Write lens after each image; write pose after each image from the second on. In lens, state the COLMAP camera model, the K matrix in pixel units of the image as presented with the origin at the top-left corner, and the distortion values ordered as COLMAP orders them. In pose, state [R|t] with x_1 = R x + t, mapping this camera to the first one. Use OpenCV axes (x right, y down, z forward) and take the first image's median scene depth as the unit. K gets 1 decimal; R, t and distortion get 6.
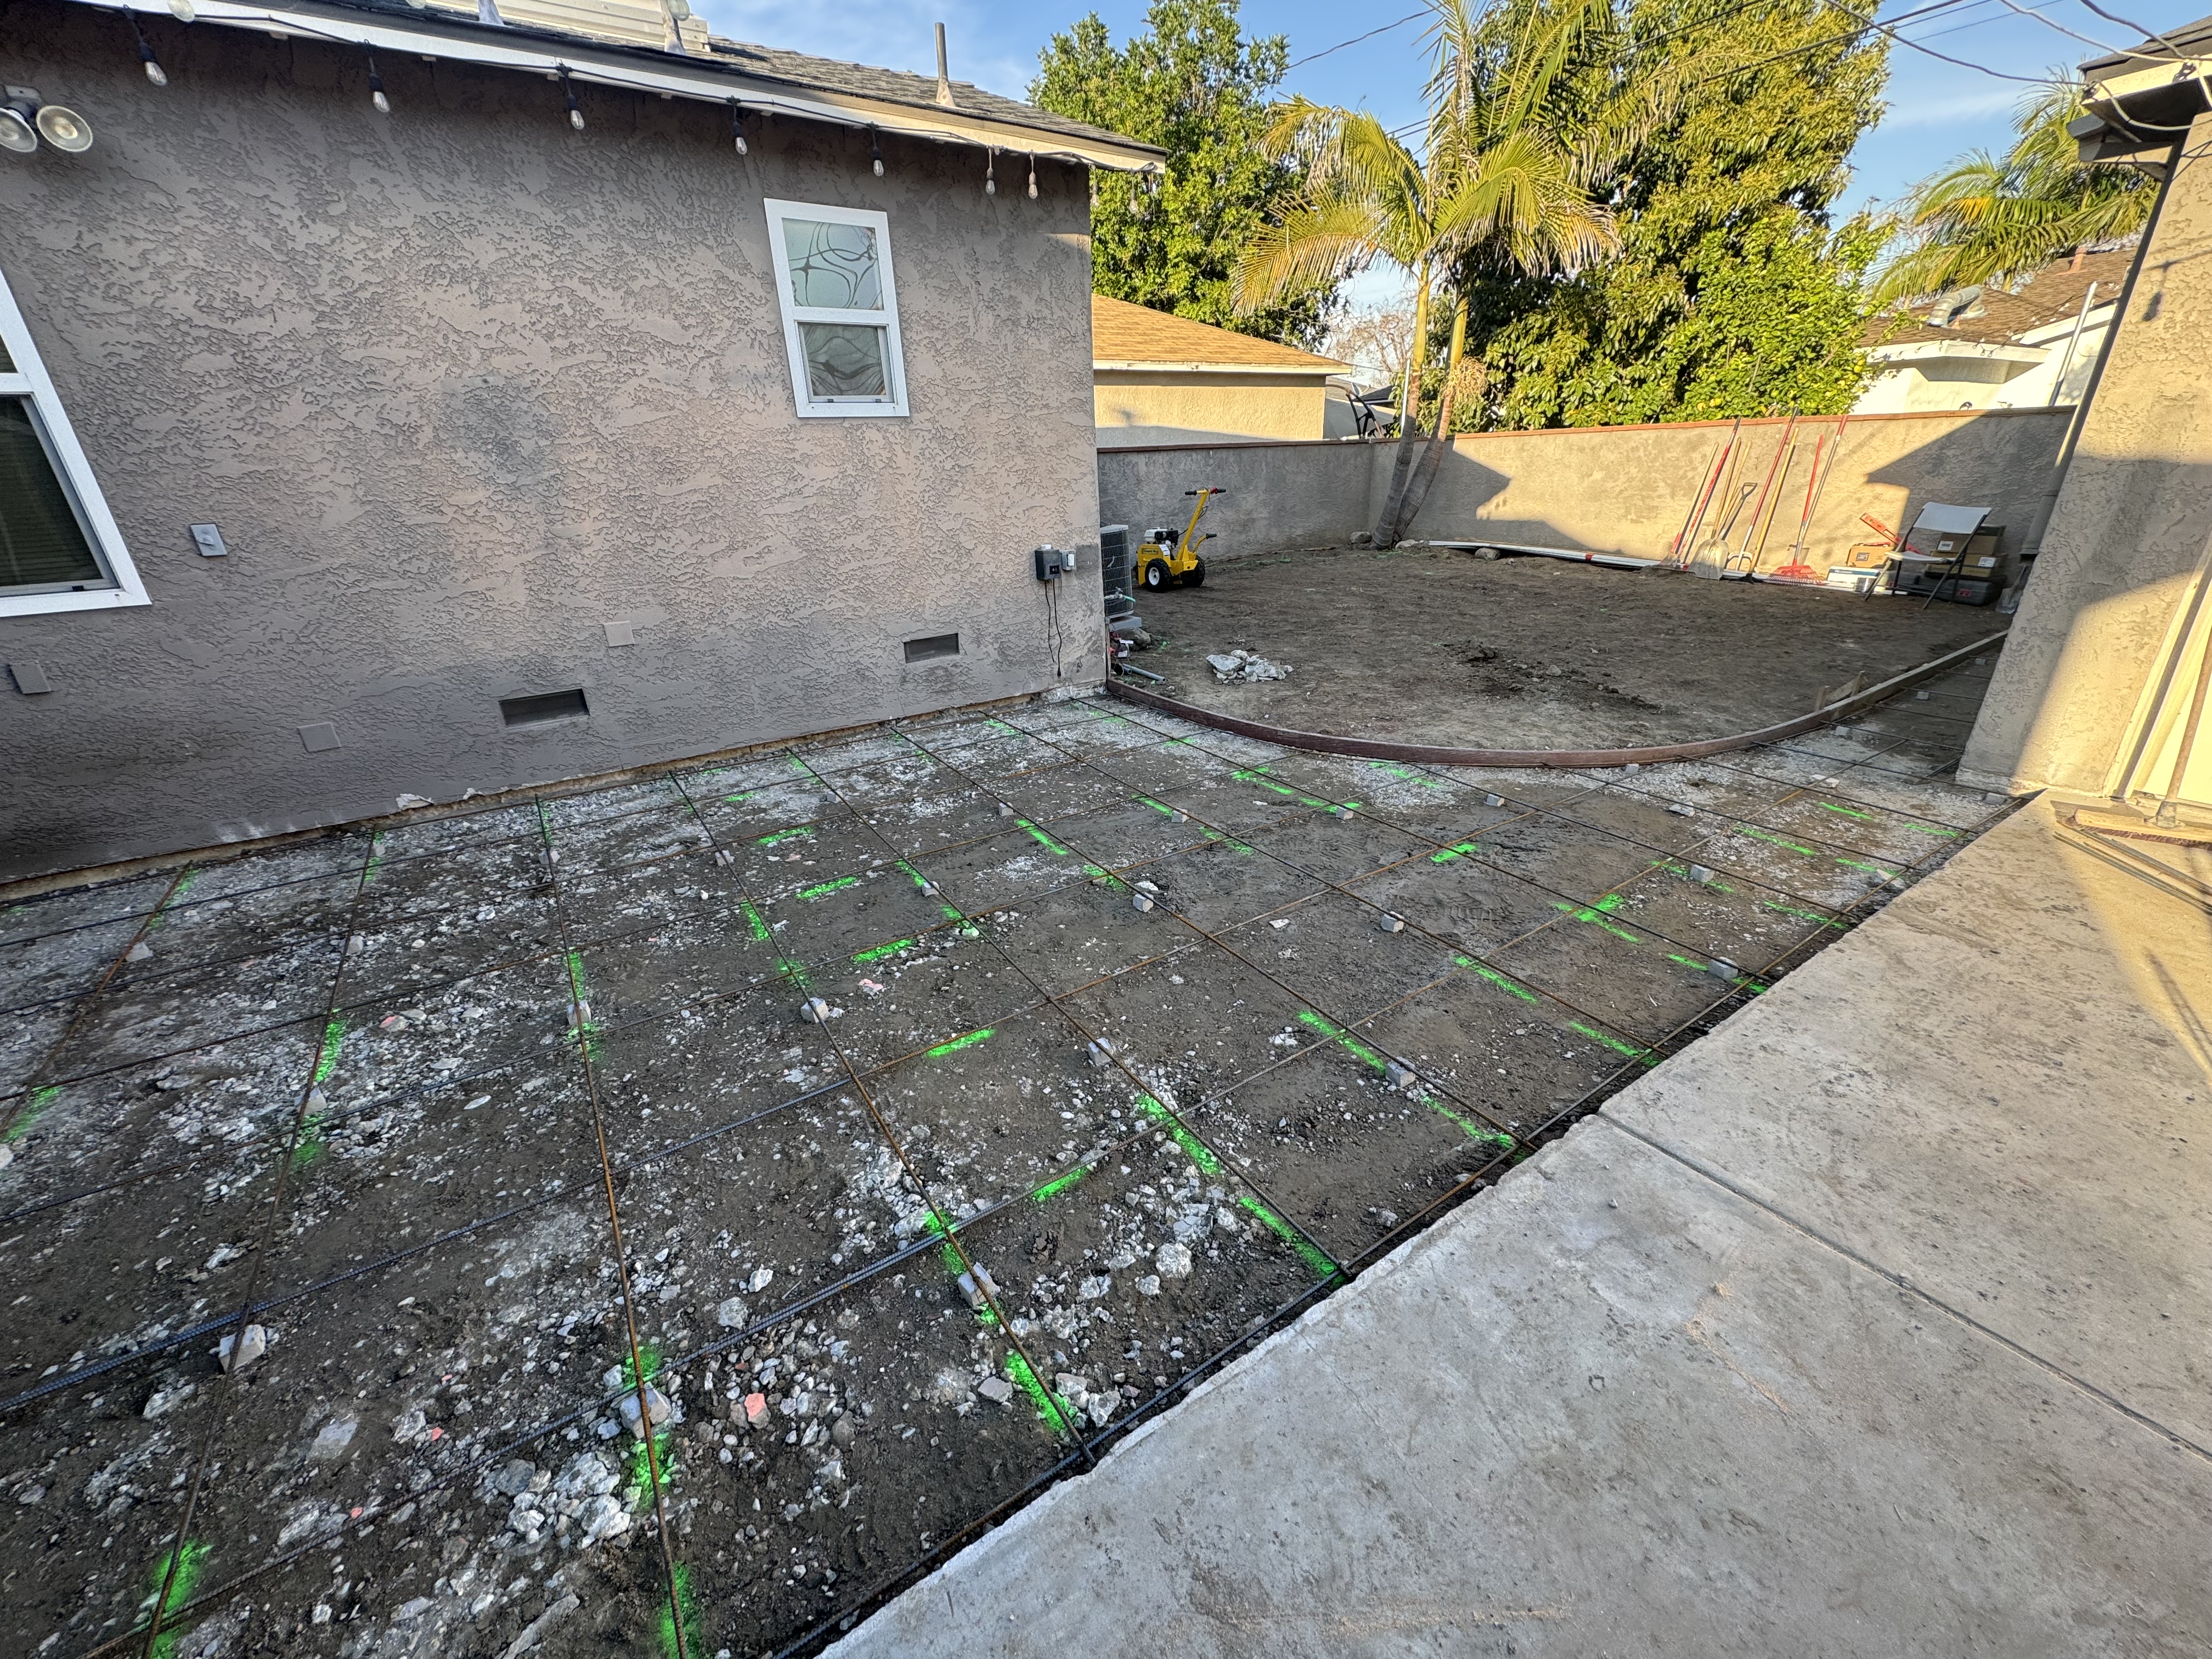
lens RADIAL K [[881.0, 0, 1106.0], [0, 881.0, 829.5], [0, 0, 1]] dist [0.003554, 0.000097]
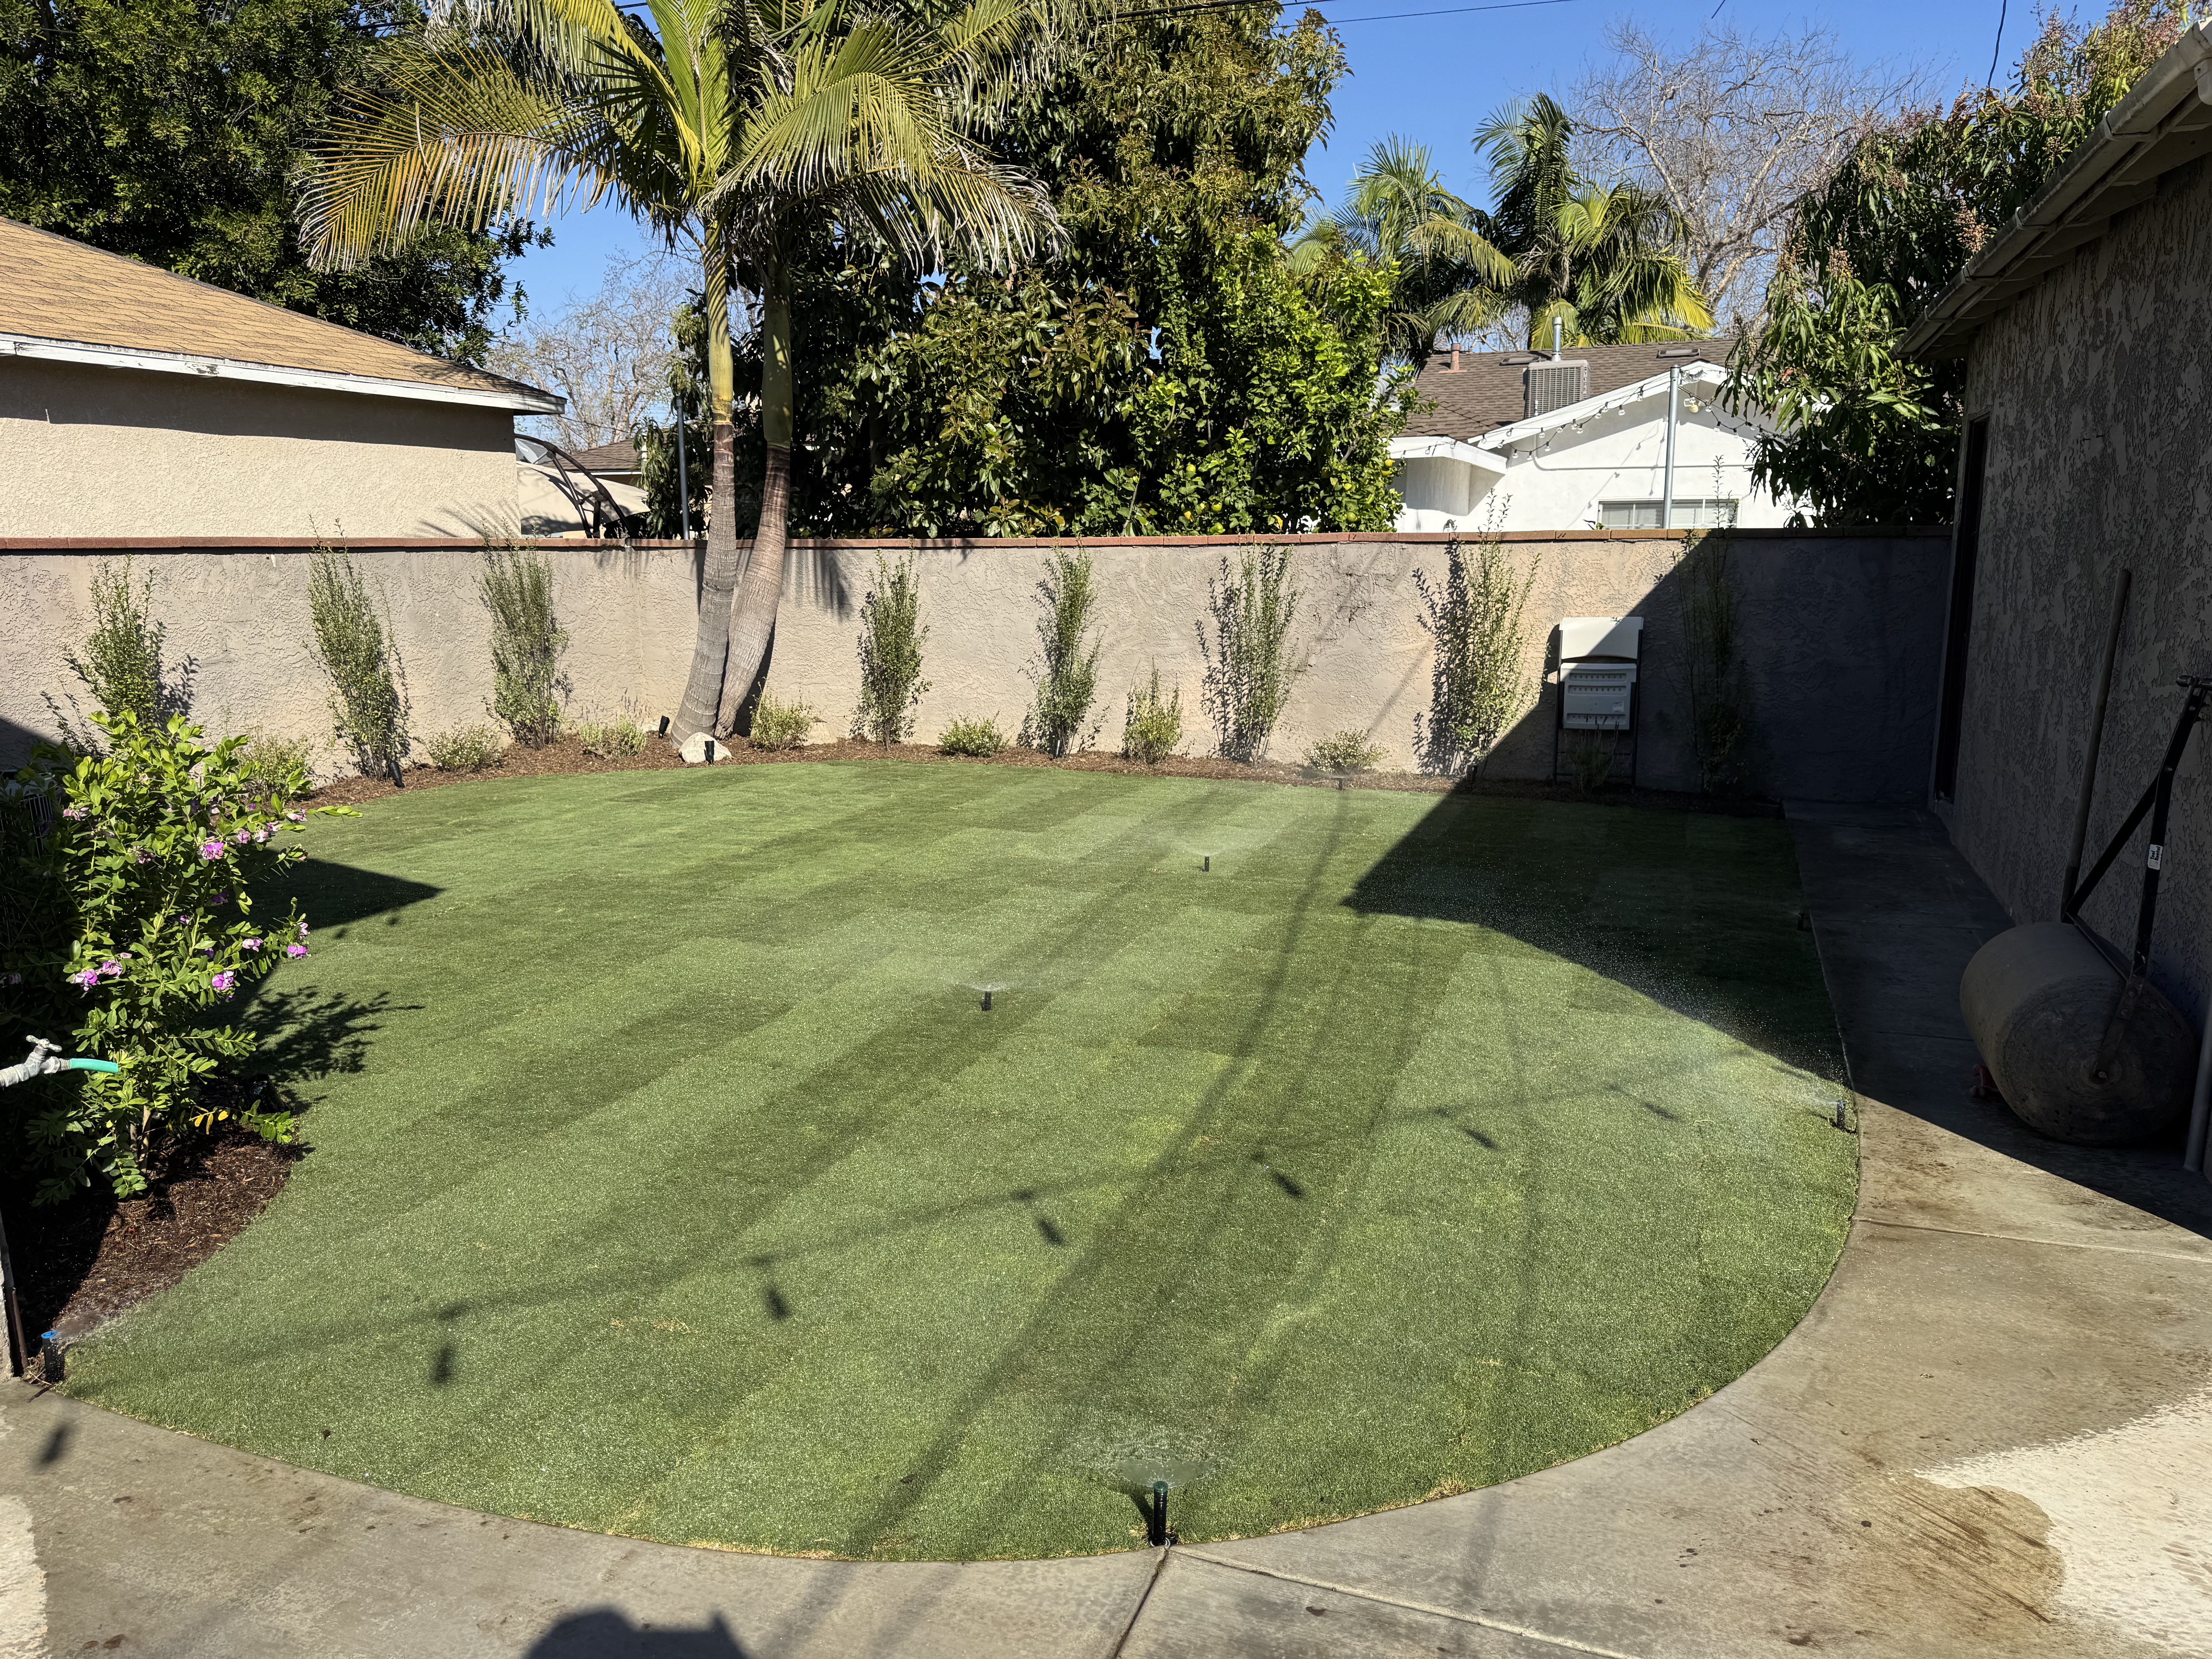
lens RADIAL K [[1556.2, 0, 1106.0], [0, 1556.2, 829.5], [0, 0, 1]] dist [0.068940, -0.059393]
pose [[0.822101, -0.072650, 0.564688, 0.009573], [0.200325, 0.965313, -0.167452, -0.097128], [-0.532935, 0.250784, 0.808138, 0.213546]]
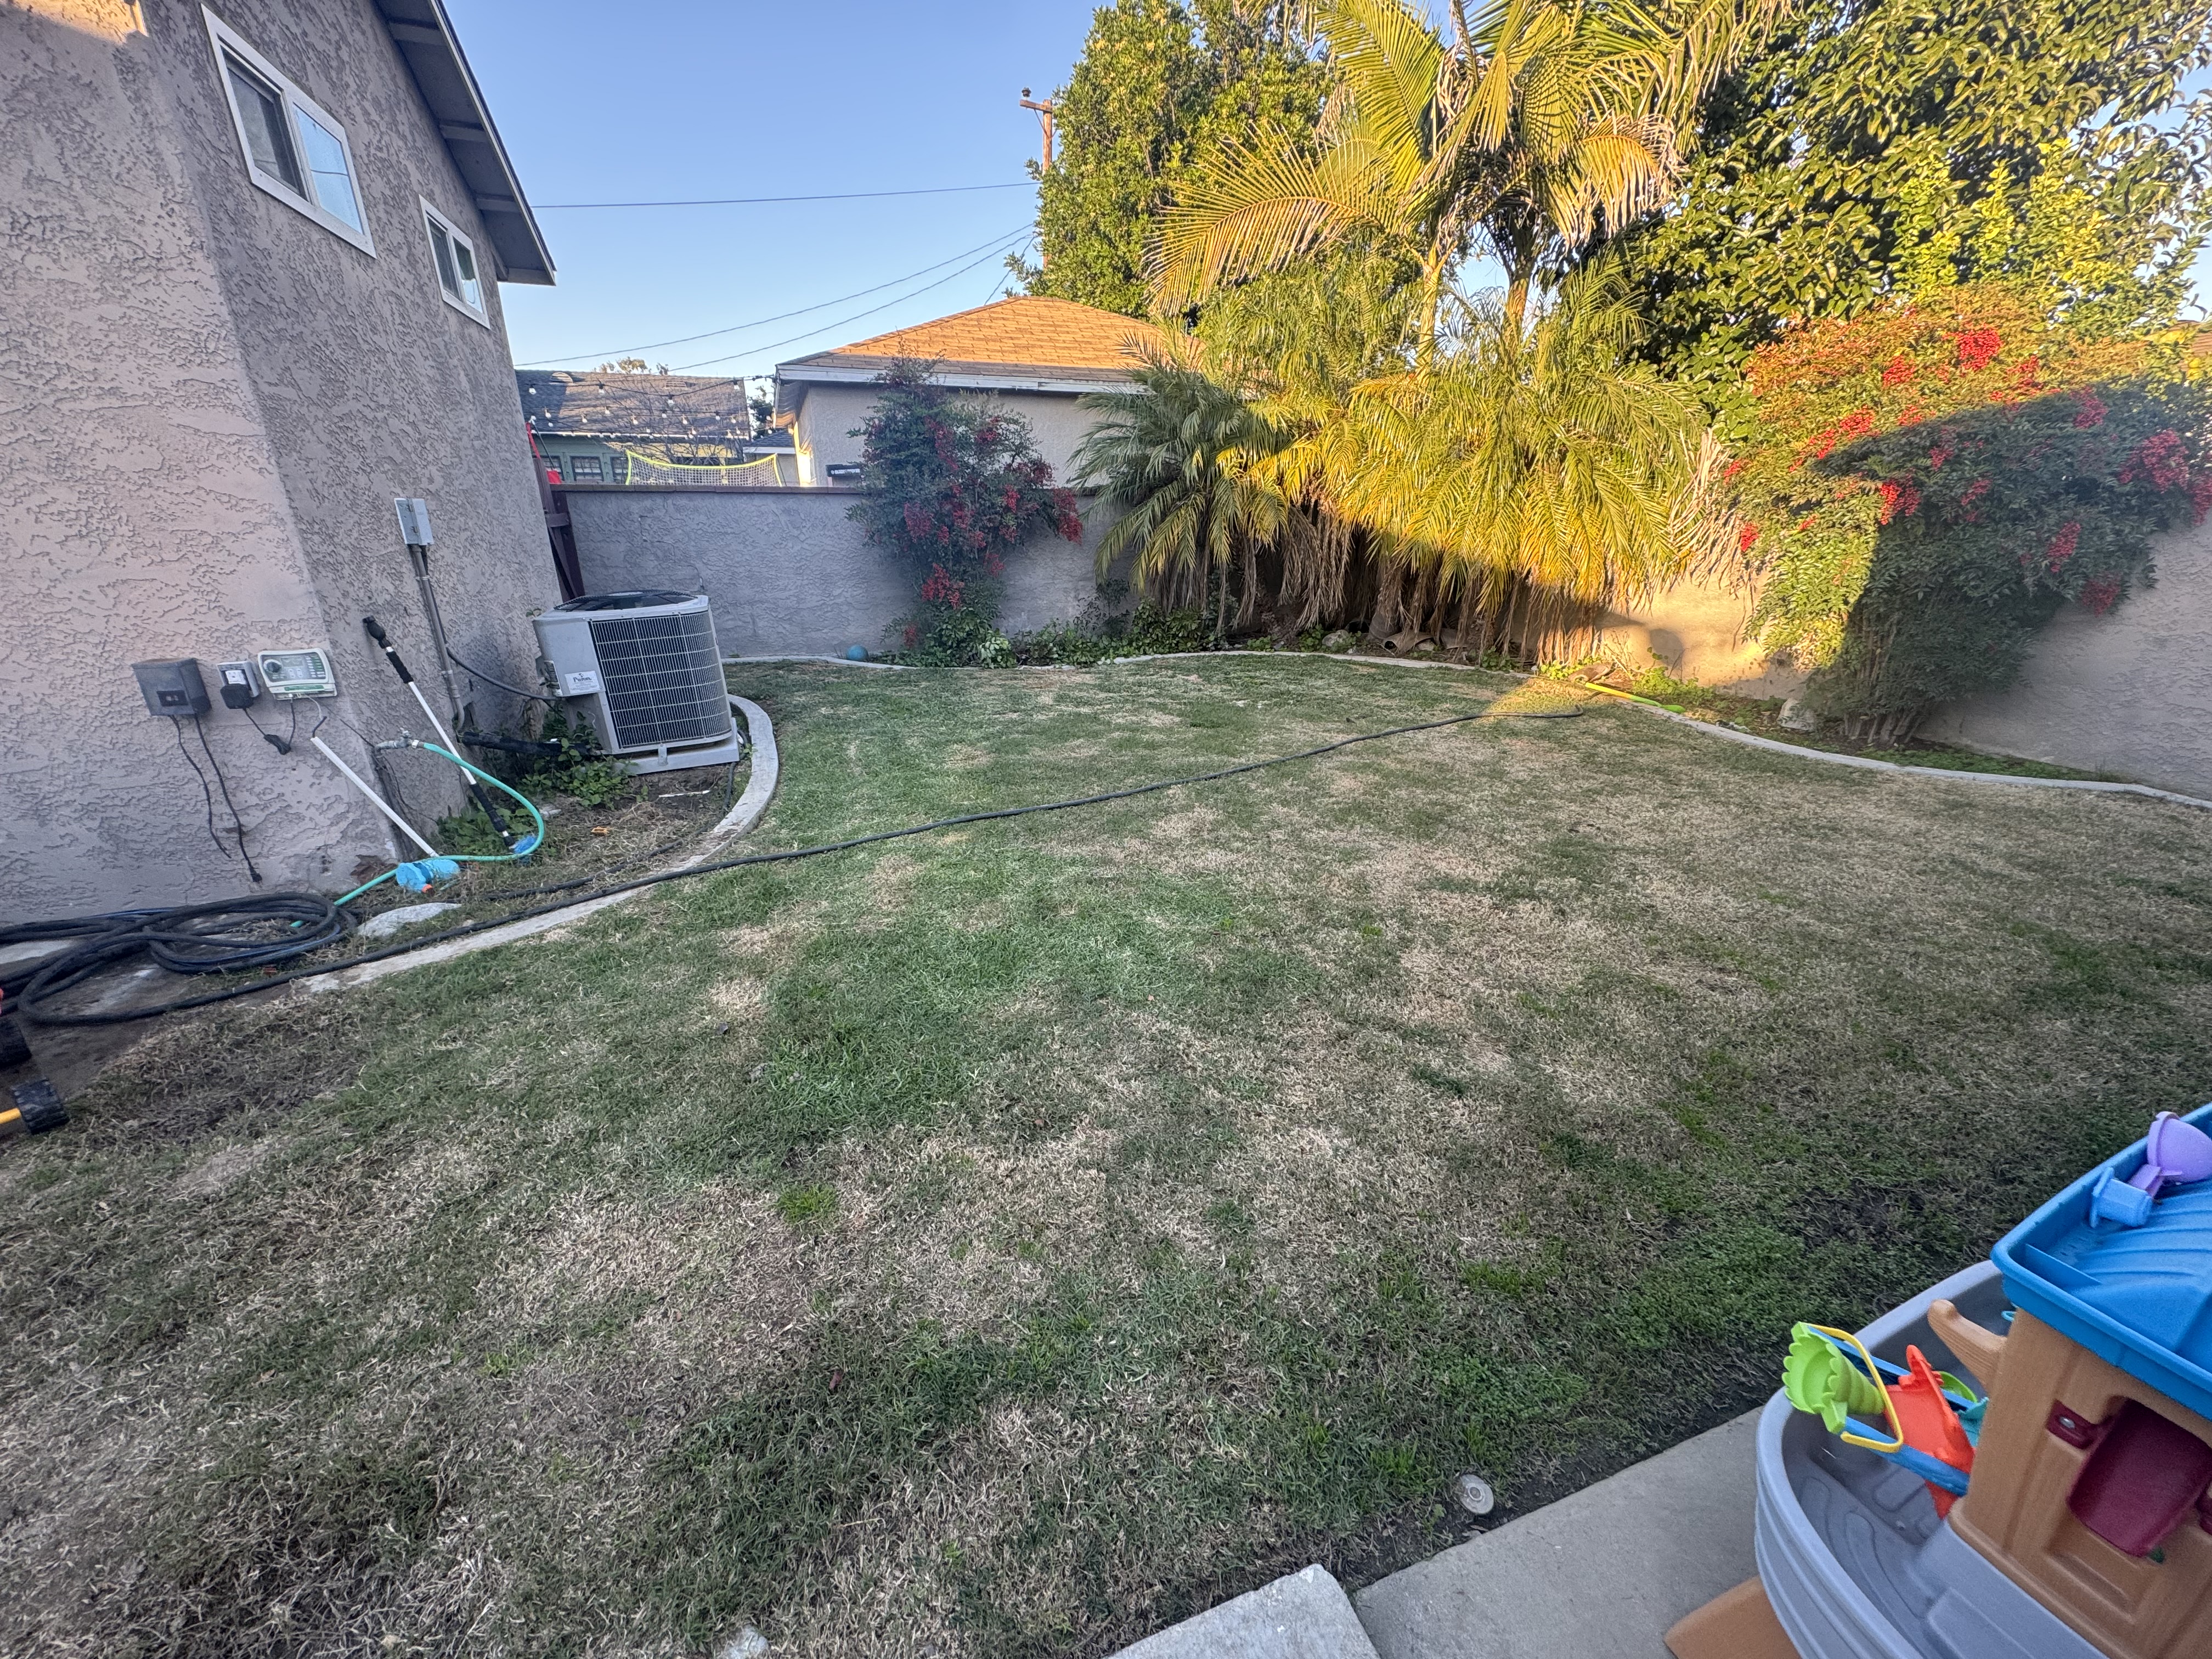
lens RADIAL K [[879.9, 0, 1106.0], [0, 879.9, 829.5], [0, 0, 1]] dist [-0.002970, 0.000130]
pose [[0.971540, 0.123494, -0.202136, 0.289130], [-0.130469, 0.991219, -0.021499, -0.133090], [0.197706, 0.047260, 0.979121, 0.285446]]
